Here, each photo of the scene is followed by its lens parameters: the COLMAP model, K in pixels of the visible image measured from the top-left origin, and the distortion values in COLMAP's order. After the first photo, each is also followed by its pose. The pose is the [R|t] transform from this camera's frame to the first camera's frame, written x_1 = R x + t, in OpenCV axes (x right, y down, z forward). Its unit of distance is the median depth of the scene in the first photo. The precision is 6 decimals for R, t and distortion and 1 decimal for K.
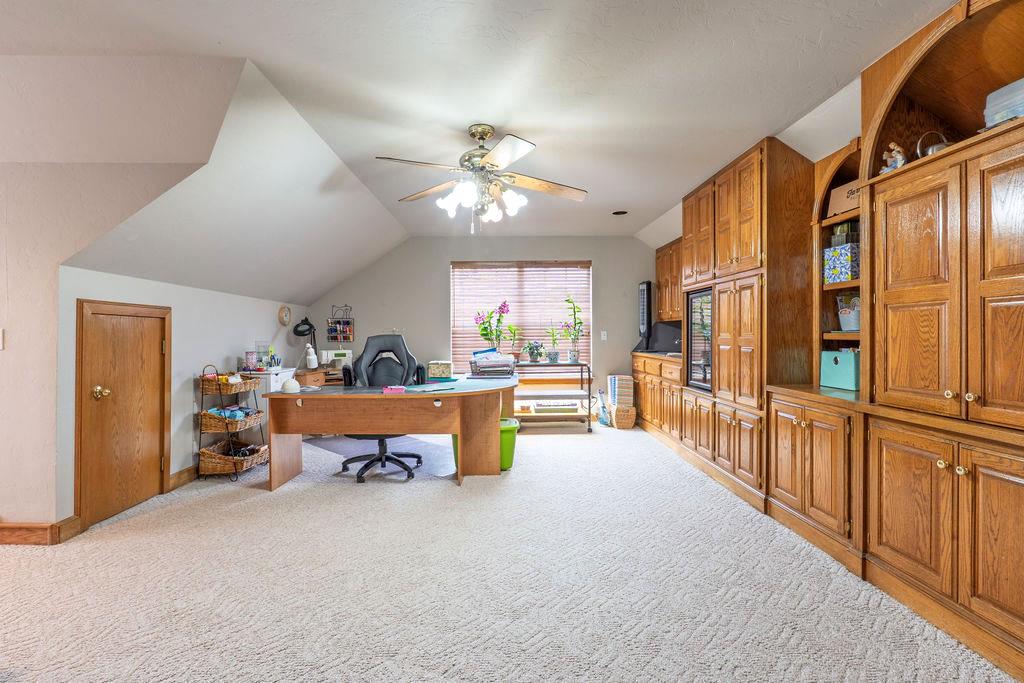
lens RADIAL K [[470.9, 0, 508.9], [0, 470.9, 333.4], [0, 0, 1]] dist [-0.013729, 0.000797]
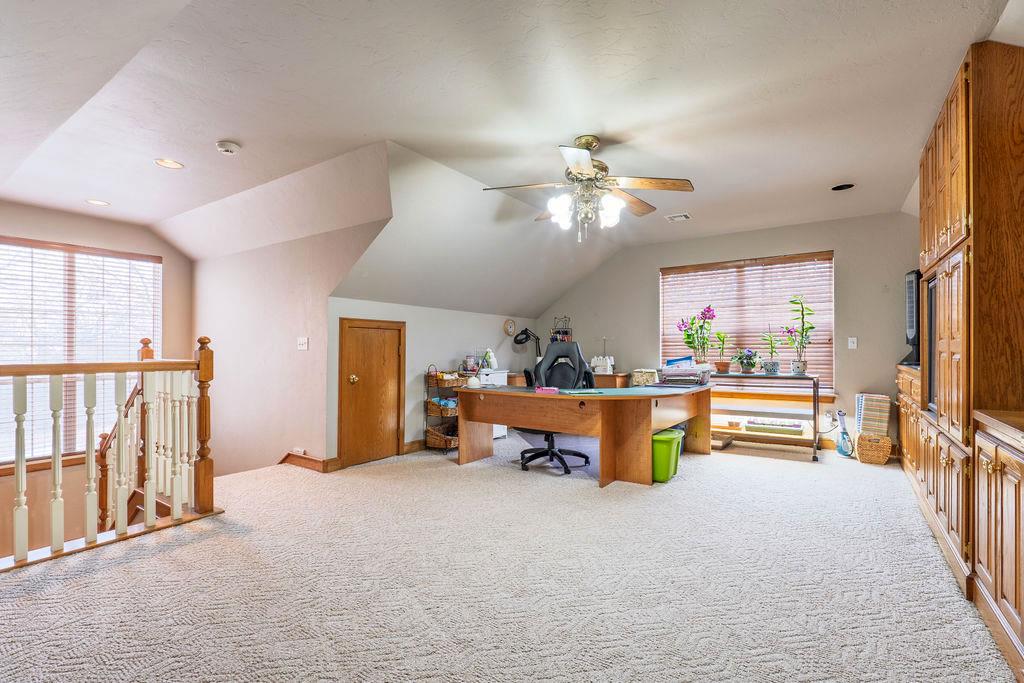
lens RADIAL K [[467.4, 0, 512.0], [0, 467.4, 341.5], [0, 0, 1]] dist [-0.014838, 0.000610]
pose [[0.810437, -0.006374, -0.585791, 0.322818], [0.000641, 0.999950, -0.009993, 0.015195], [0.585826, 0.007724, 0.810400, 0.057694]]
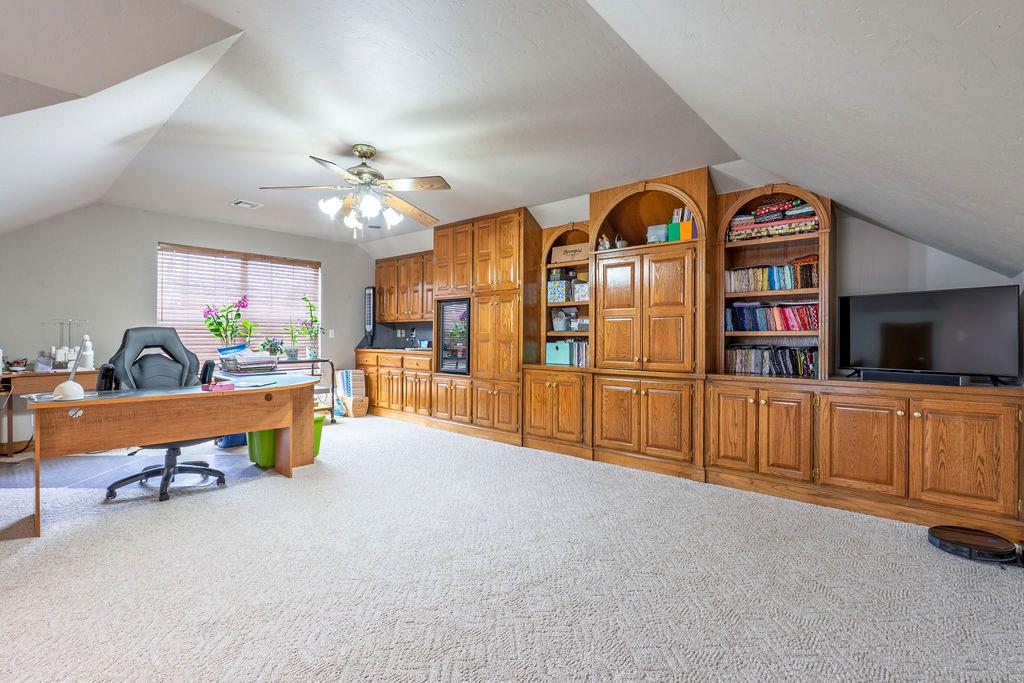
lens RADIAL K [[470.9, 0, 508.9], [0, 470.9, 333.4], [0, 0, 1]] dist [-0.013729, 0.000797]
pose [[0.673826, 0.015640, 0.738725, -0.519597], [-0.010654, 0.999878, -0.011451, 0.019782], [-0.738813, -0.000154, 0.673910, -0.023223]]
